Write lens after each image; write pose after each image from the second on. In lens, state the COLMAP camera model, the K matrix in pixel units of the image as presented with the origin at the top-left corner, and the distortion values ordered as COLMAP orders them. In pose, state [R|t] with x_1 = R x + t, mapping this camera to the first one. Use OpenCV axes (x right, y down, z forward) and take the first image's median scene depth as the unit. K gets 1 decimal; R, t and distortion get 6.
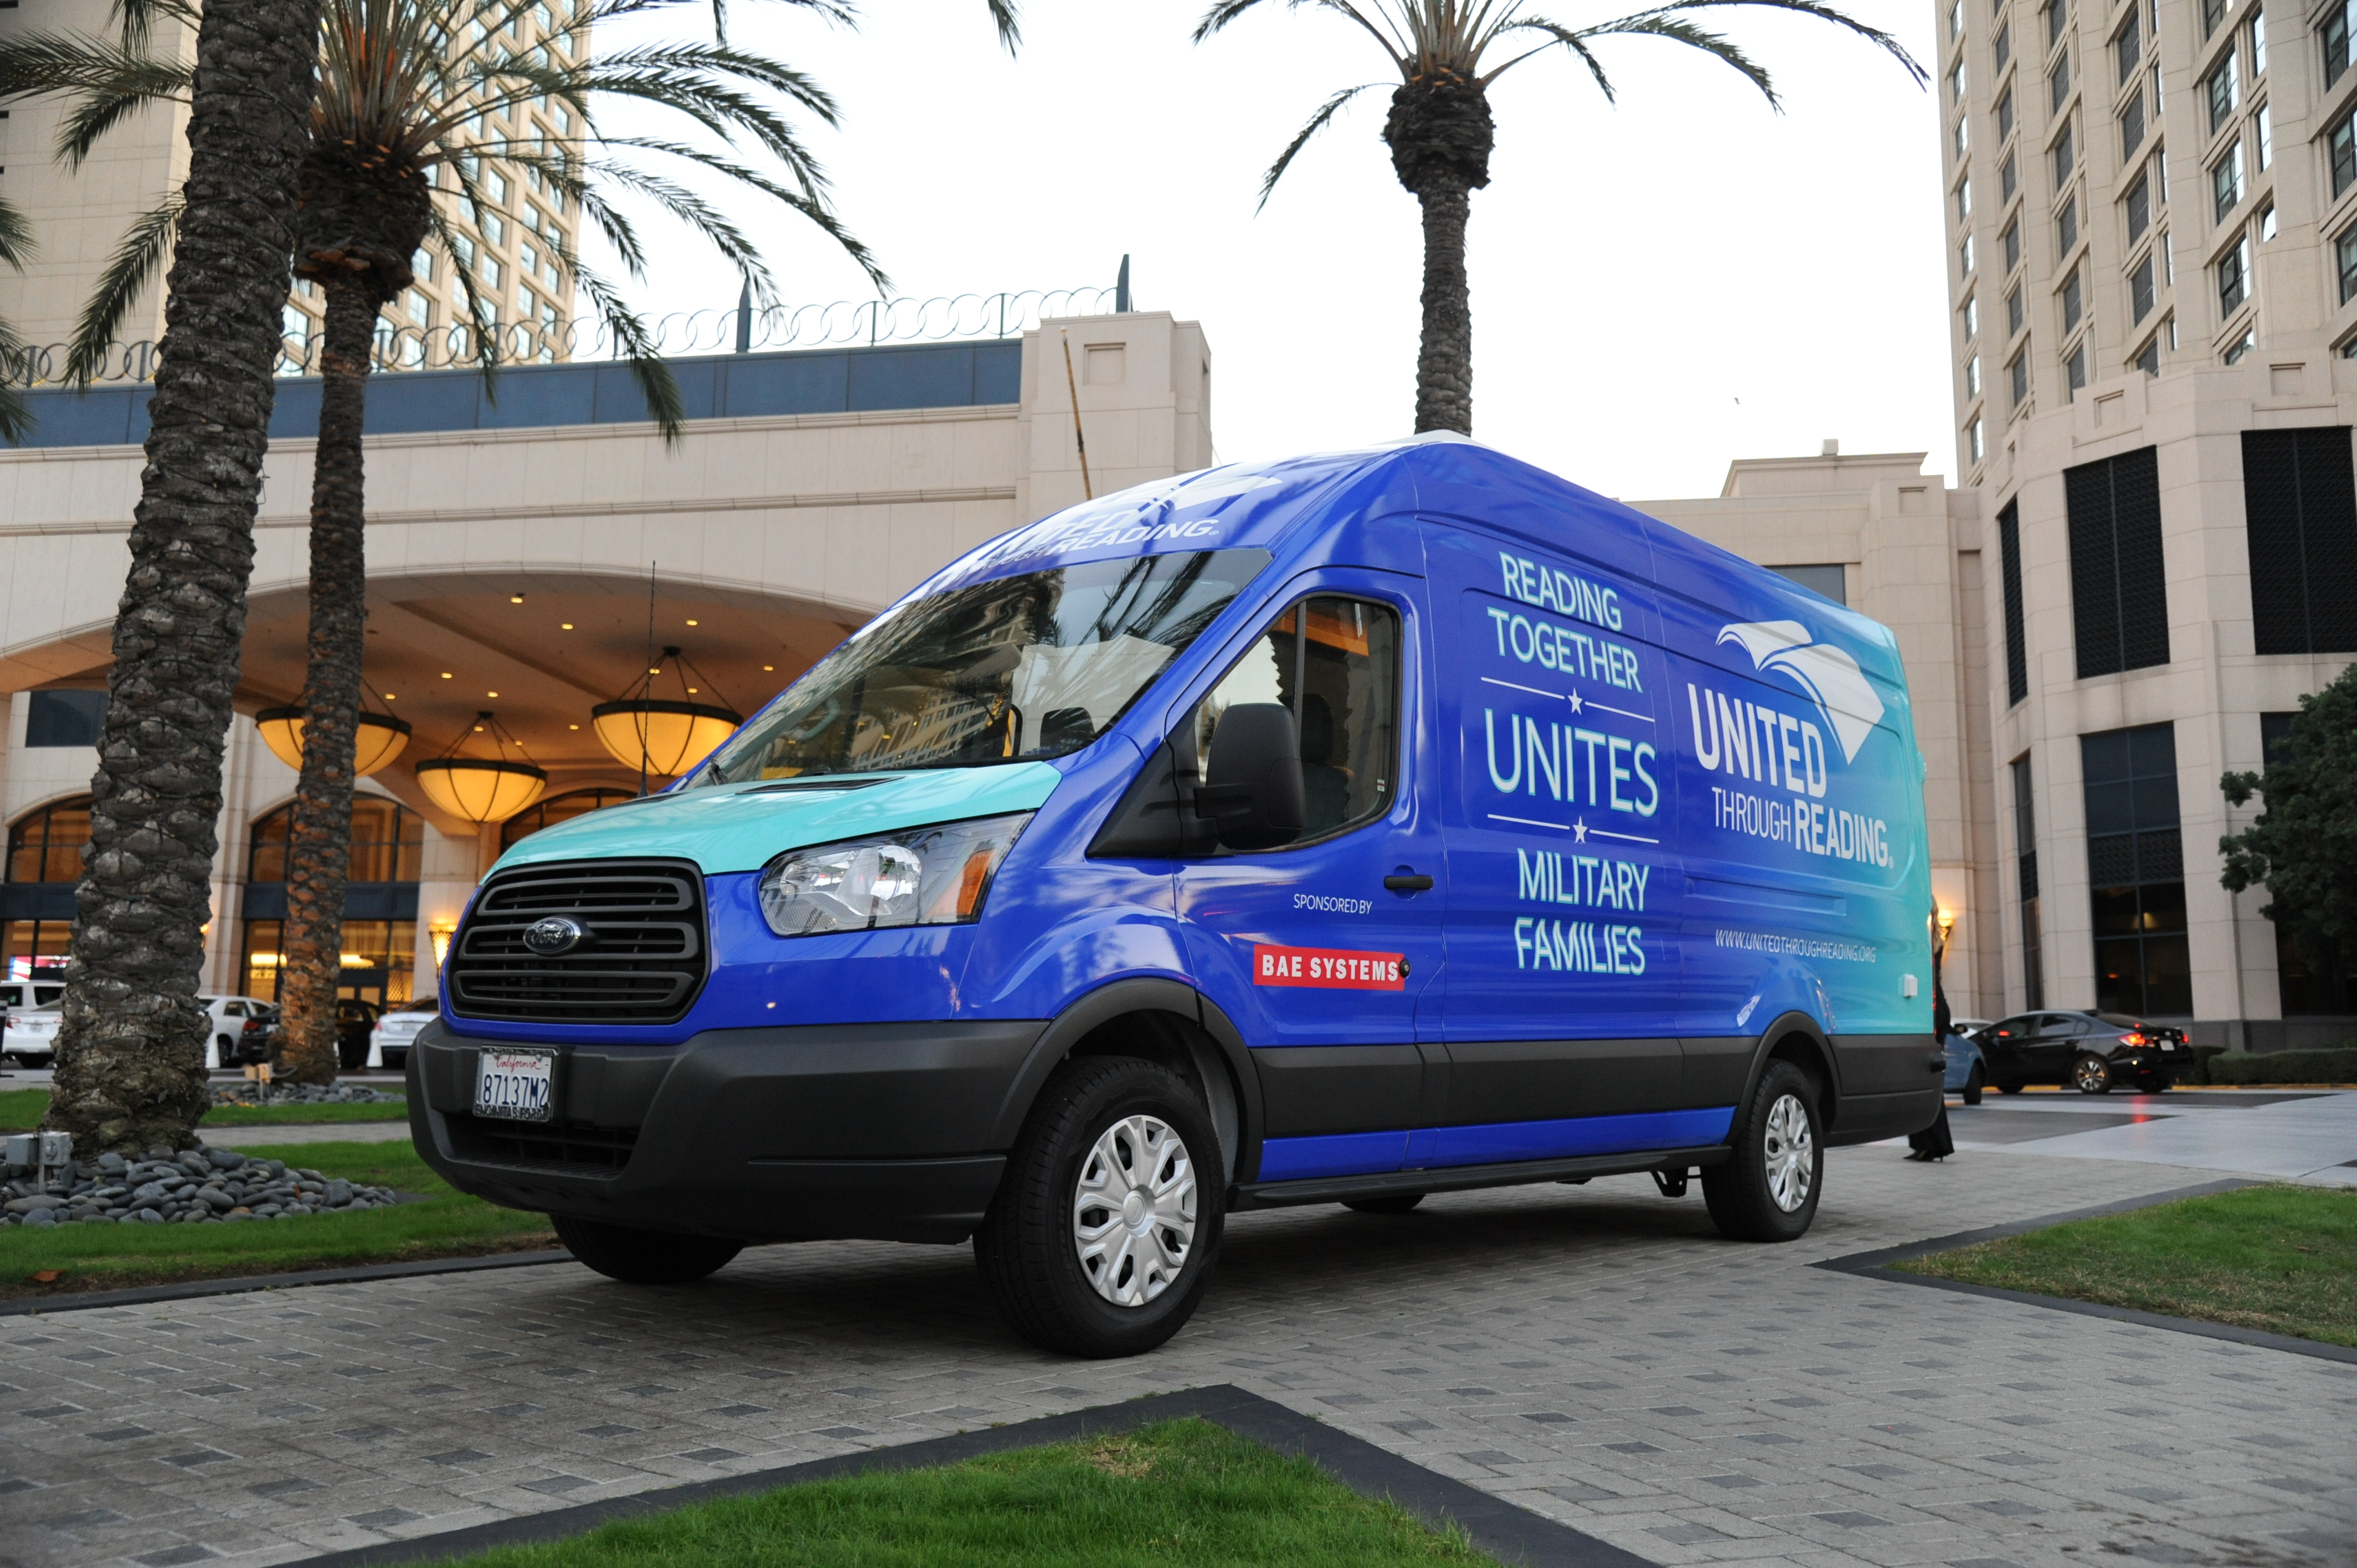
lens RADIAL K [[1923.8, 0, 1178.5], [0, 1923.8, 784.0], [0, 0, 1]] dist [0.017231, 0.011862]
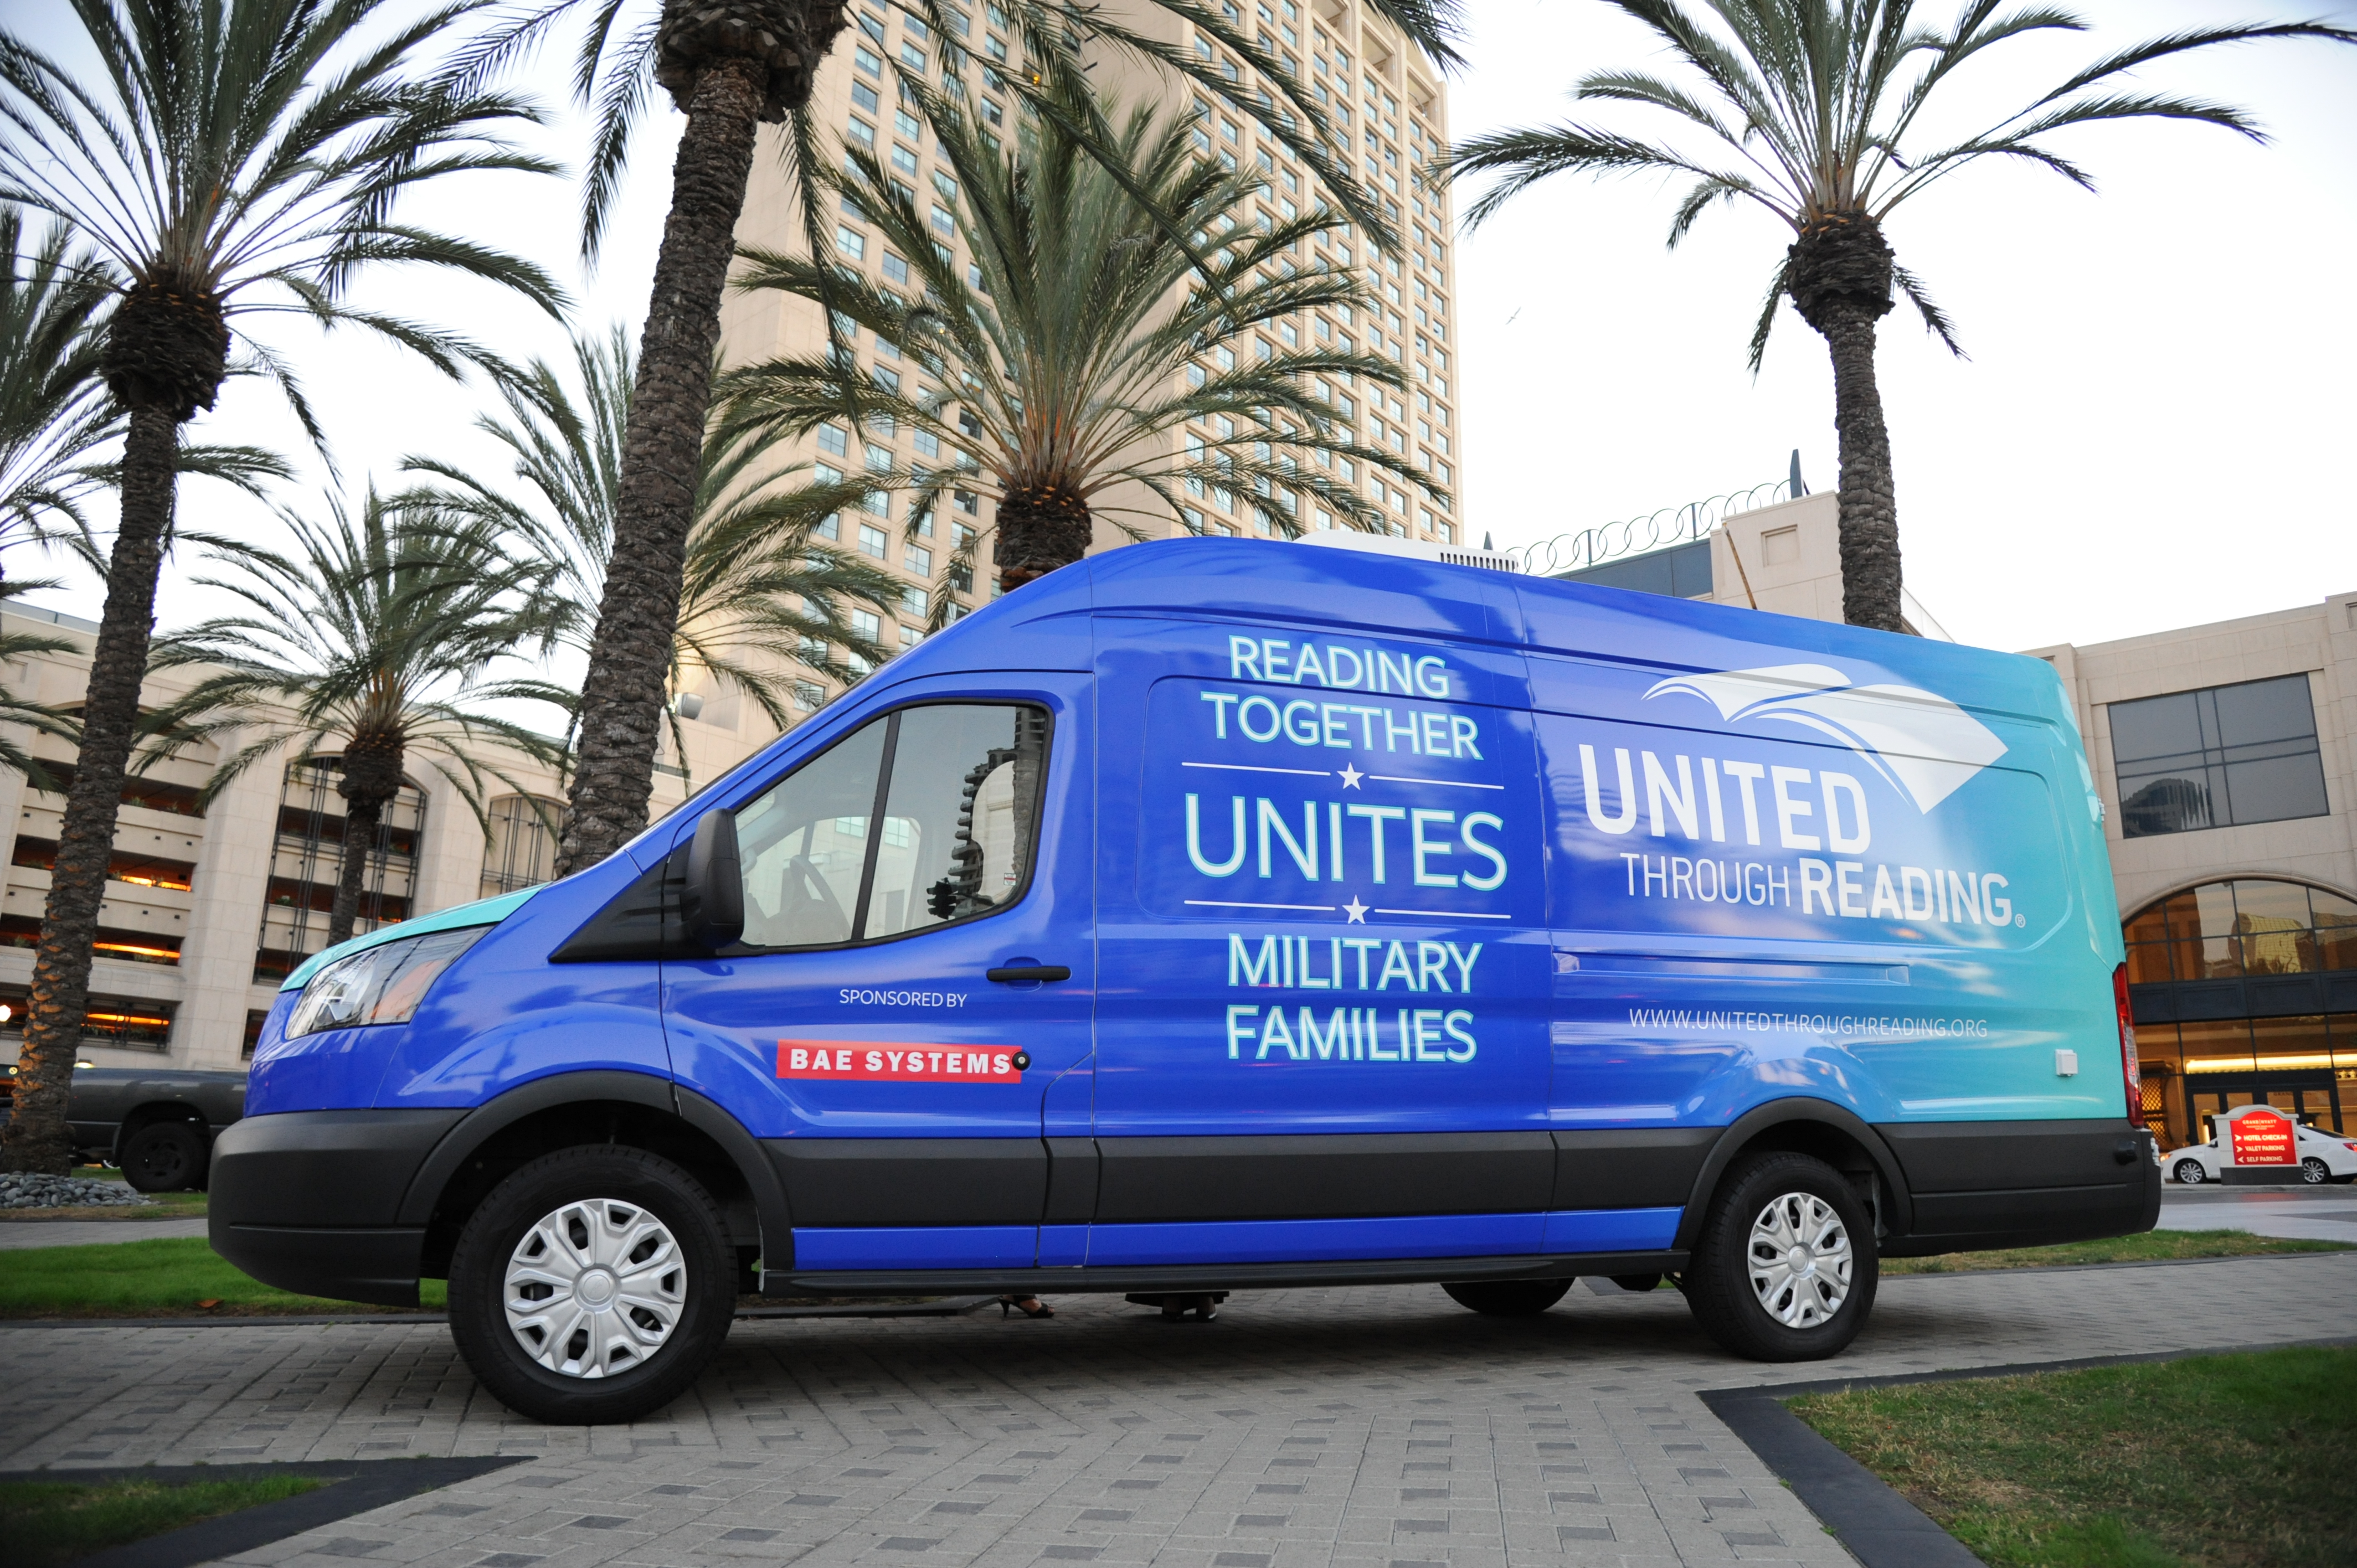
lens RADIAL K [[1594.5, 0, 1174.5], [0, 1594.5, 781.6], [0, 0, 1]] dist [-0.118662, 0.095682]
pose [[0.873026, -0.120234, -0.472621, 0.499638], [0.069895, 0.989975, -0.122737, 0.050210], [0.482640, 0.074118, 0.872677, 0.266390]]
